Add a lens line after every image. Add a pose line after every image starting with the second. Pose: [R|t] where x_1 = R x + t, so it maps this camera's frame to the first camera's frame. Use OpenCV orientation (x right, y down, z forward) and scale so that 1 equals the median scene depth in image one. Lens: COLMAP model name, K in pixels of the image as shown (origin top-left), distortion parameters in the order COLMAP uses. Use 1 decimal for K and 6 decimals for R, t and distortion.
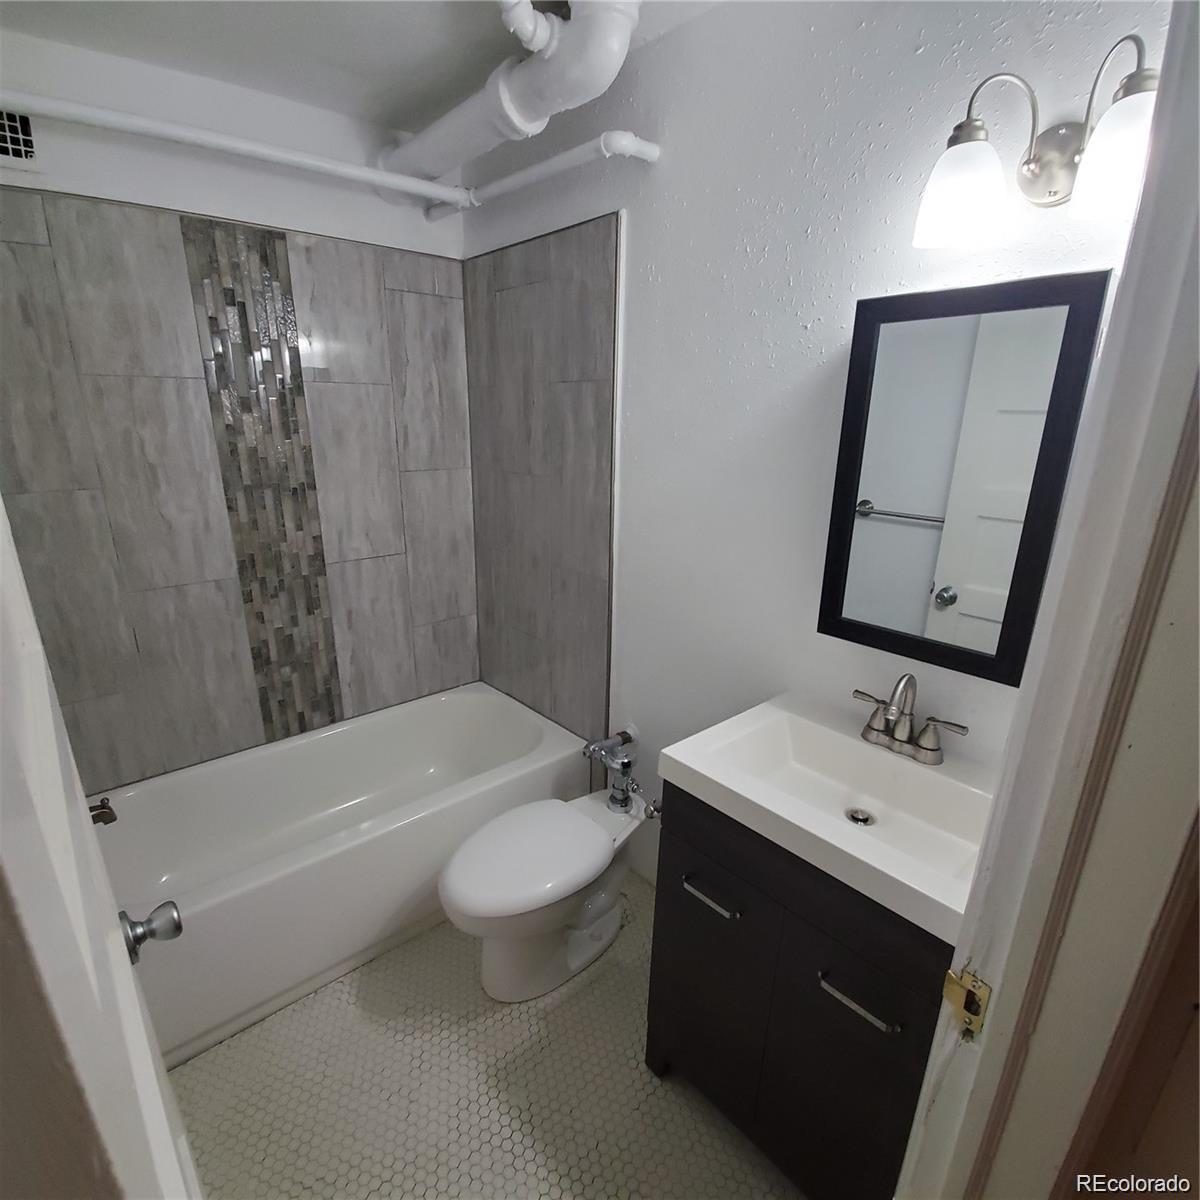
lens RADIAL K [[632.8, 0, 583.0], [0, 632.8, 614.3], [0, 0, 1]] dist [0.025630, -0.018317]
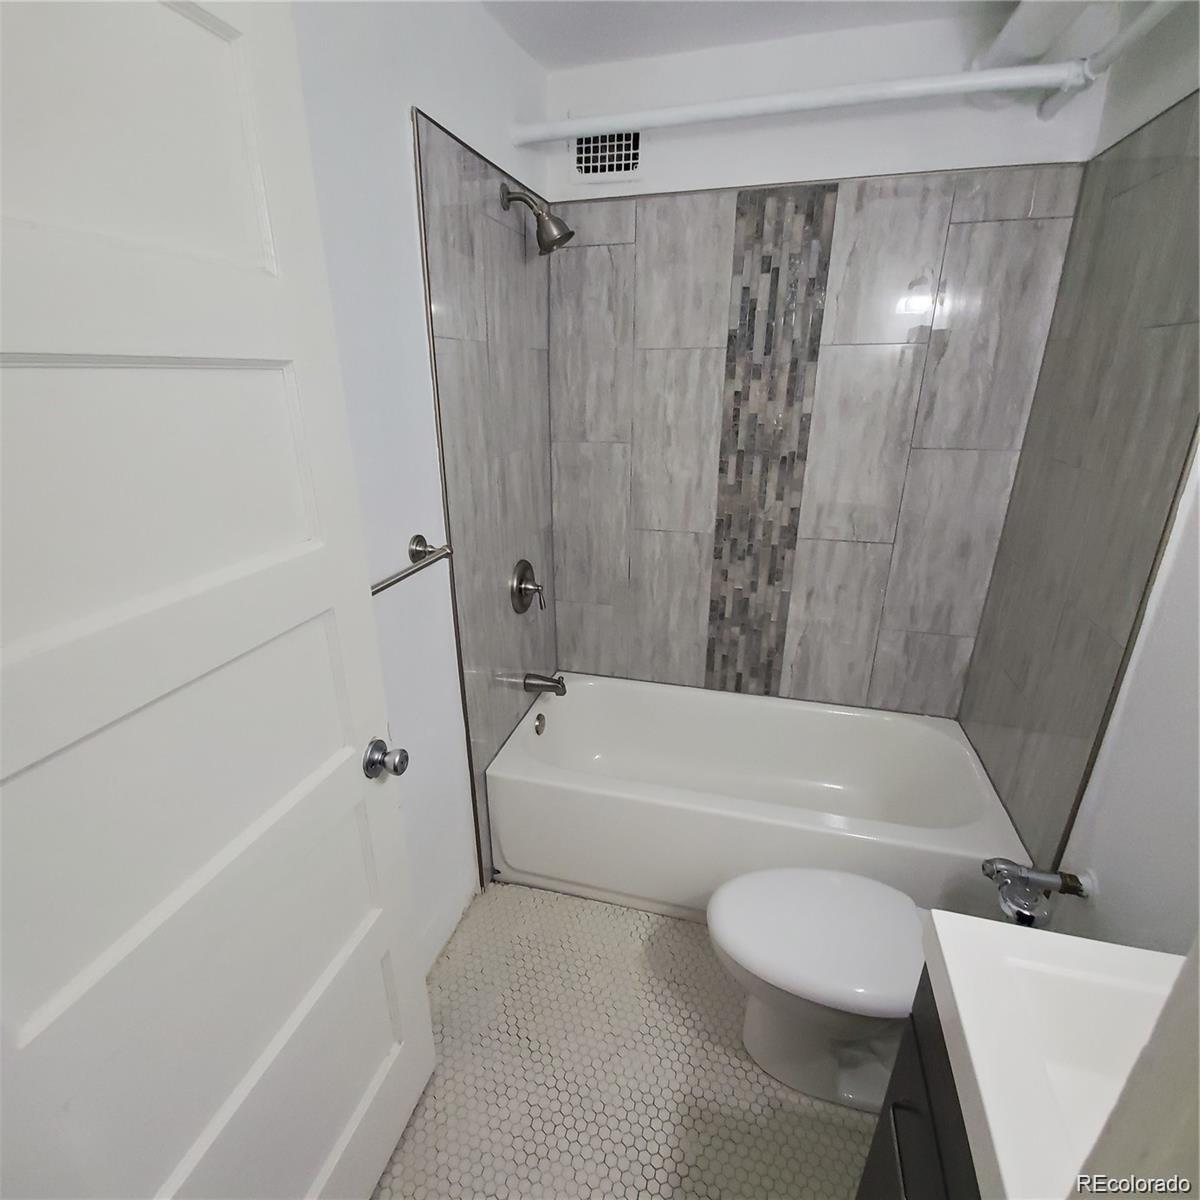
lens RADIAL K [[632.8, 0, 583.0], [0, 632.8, 614.3], [0, 0, 1]] dist [0.025630, -0.018317]
pose [[0.561269, 0.285129, -0.776968, 0.203700], [-0.245192, 0.953924, 0.172945, -0.057574], [0.790480, 0.093437, 0.605319, 0.174300]]
